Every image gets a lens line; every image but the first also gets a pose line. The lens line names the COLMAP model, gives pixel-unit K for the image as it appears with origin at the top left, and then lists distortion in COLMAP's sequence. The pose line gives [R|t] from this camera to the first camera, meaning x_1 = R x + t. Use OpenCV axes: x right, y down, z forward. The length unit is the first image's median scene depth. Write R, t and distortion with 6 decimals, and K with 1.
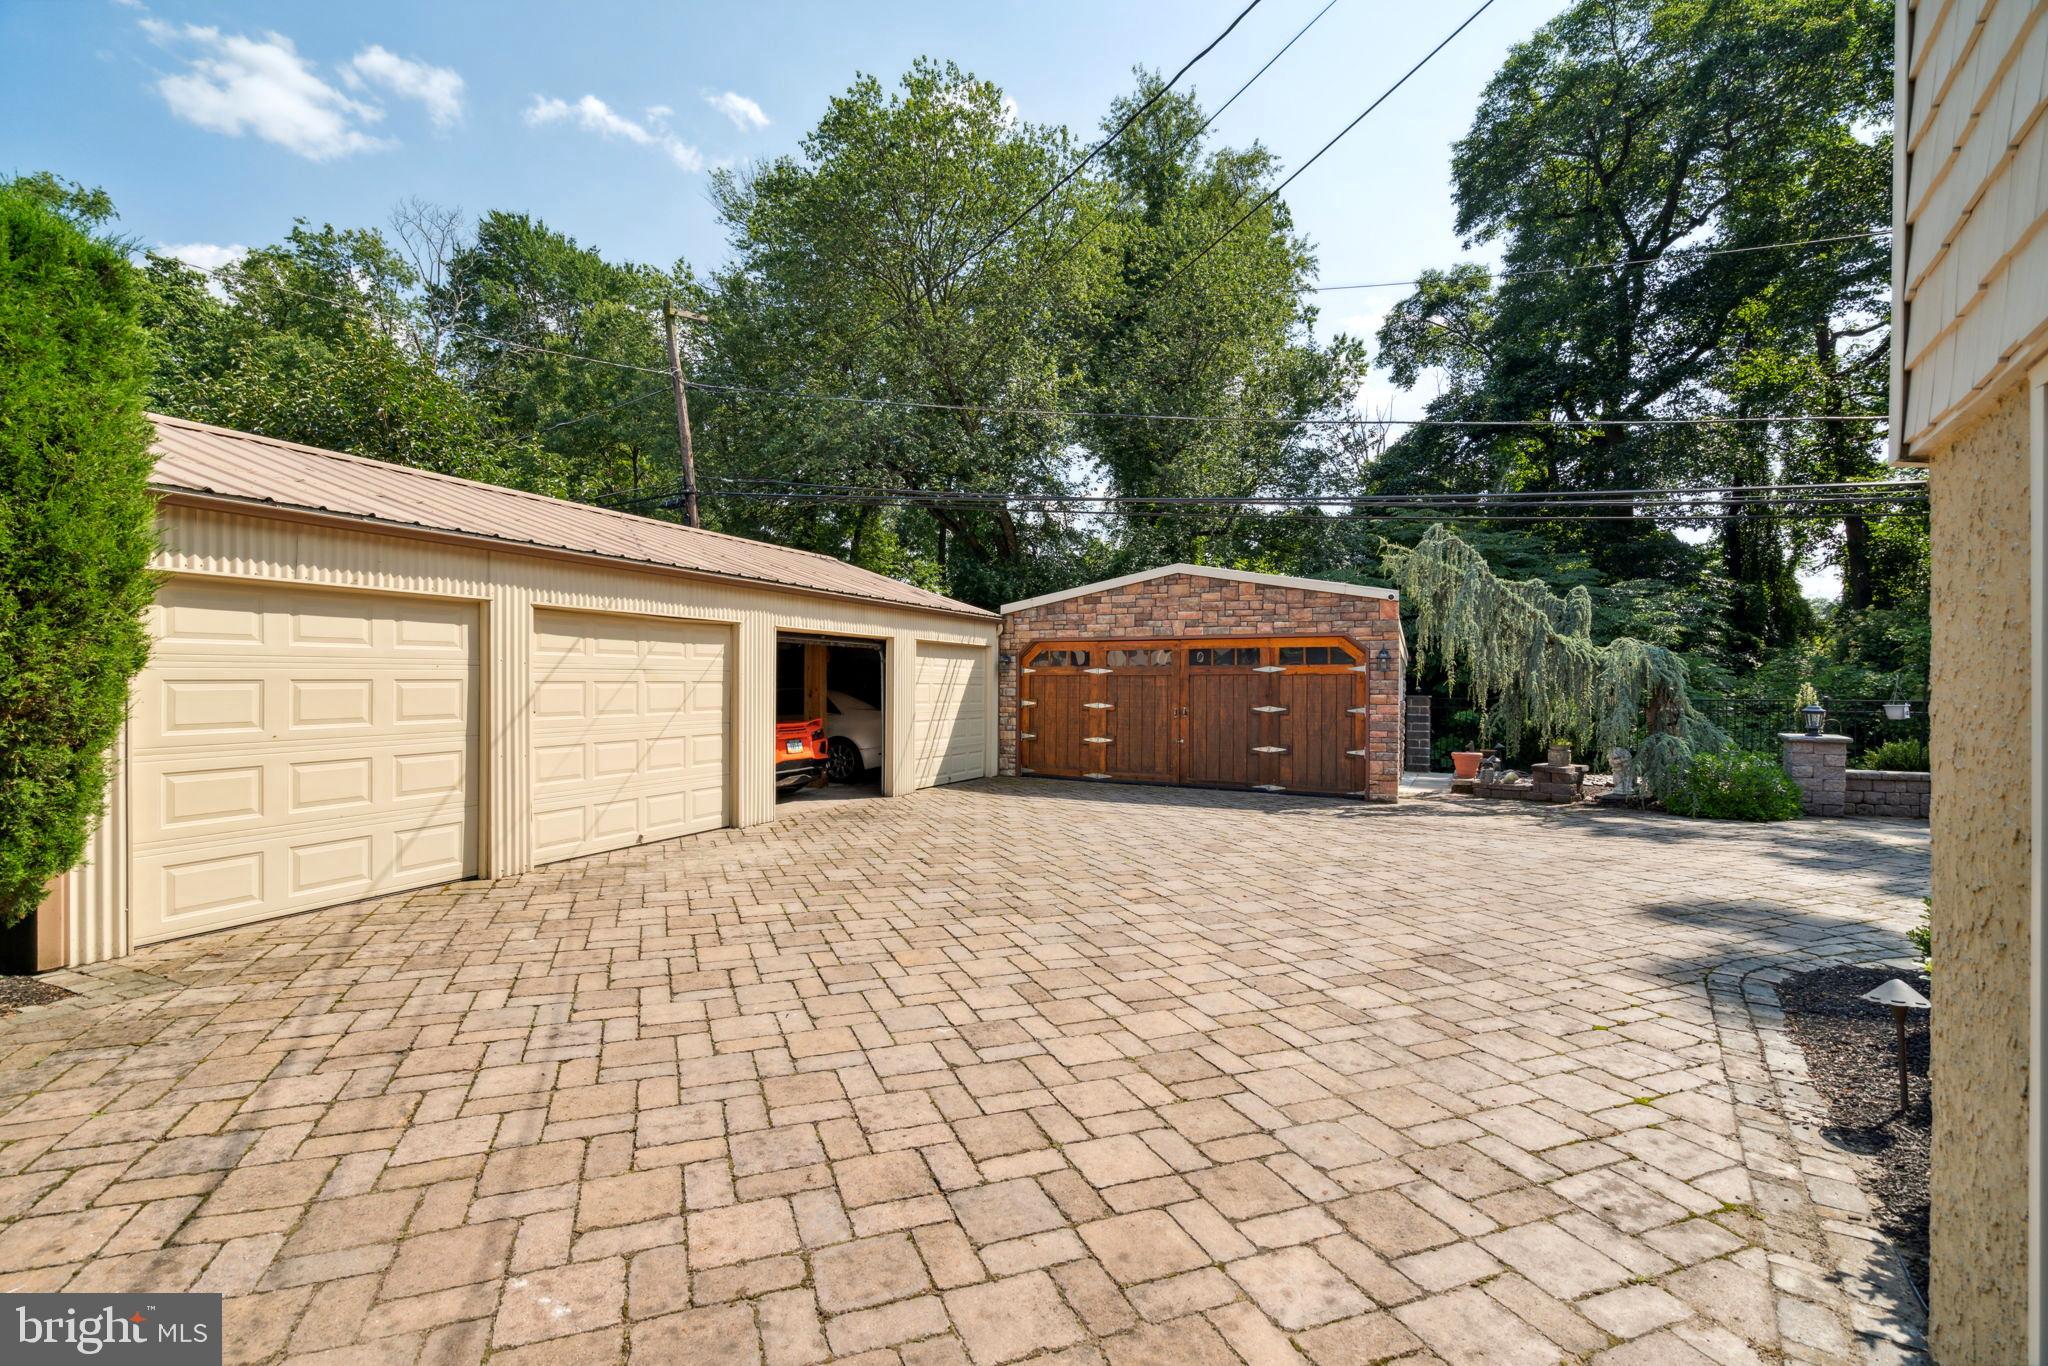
lens RADIAL K [[914.7, 0, 1016.5], [0, 914.7, 676.6], [0, 0, 1]] dist [-0.001463, 0.000869]
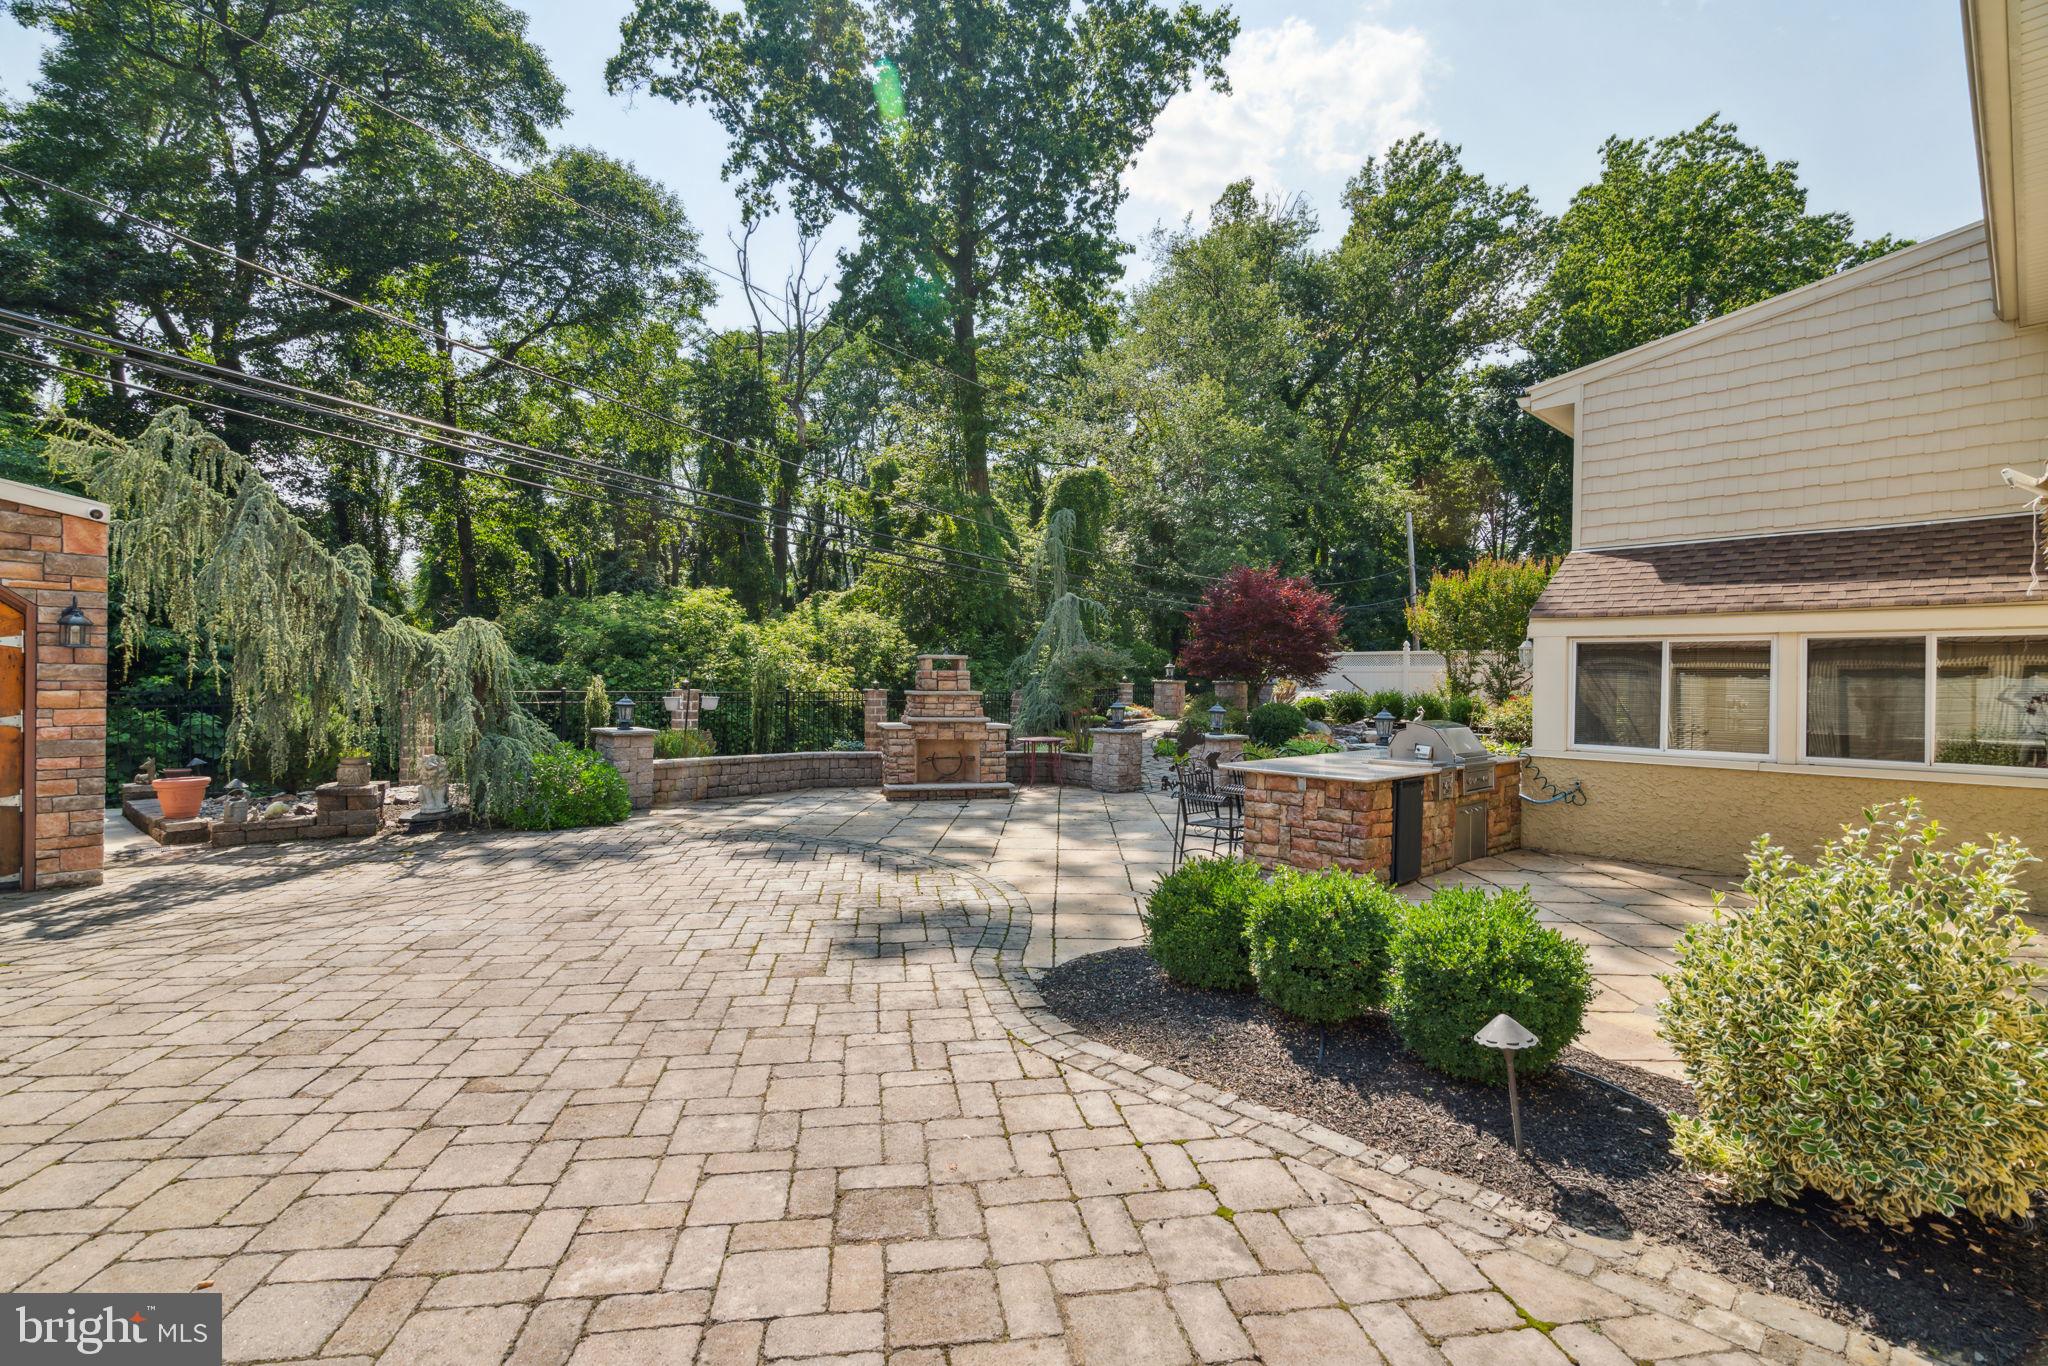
lens RADIAL K [[926.4, 0, 1028.1], [0, 926.4, 690.1], [0, 0, 1]] dist [-0.004607, 0.002719]
pose [[0.217456, -0.008300, 0.976035, -0.013635], [-0.021843, 0.999672, 0.013368, -0.000601], [-0.975826, -0.024226, 0.217204, 0.294447]]
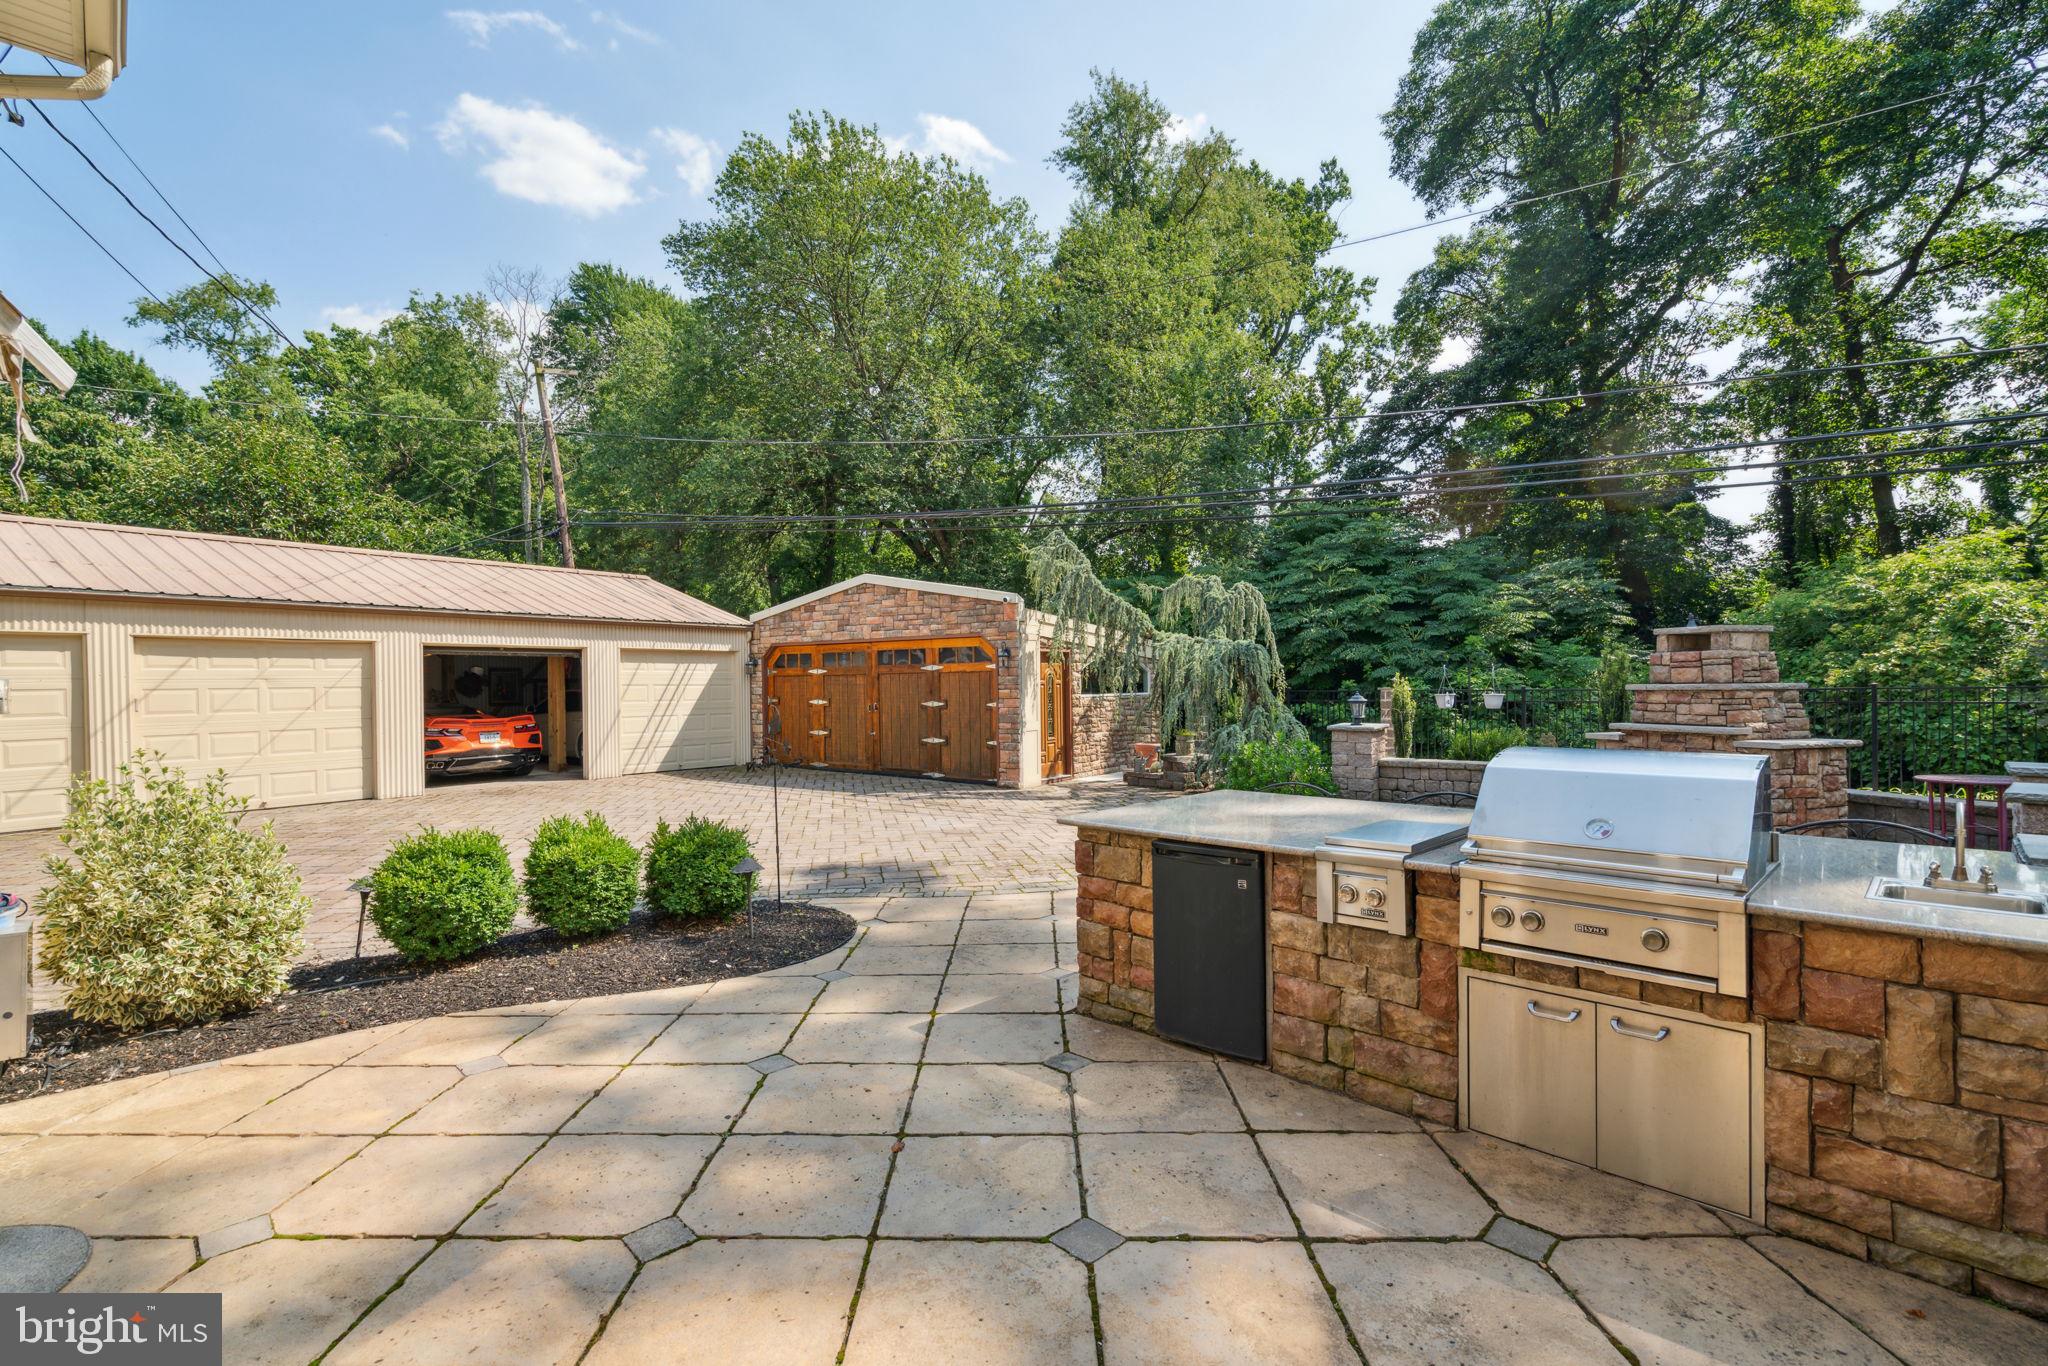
lens RADIAL K [[926.4, 0, 1011.2], [0, 926.4, 683.4], [0, 0, 1]] dist [-0.004607, 0.002719]
pose [[0.982706, -0.013468, -0.184682, 0.562615], [0.015533, 0.999832, 0.009742, 0.001501], [0.184520, -0.012443, 0.982750, -0.081063]]
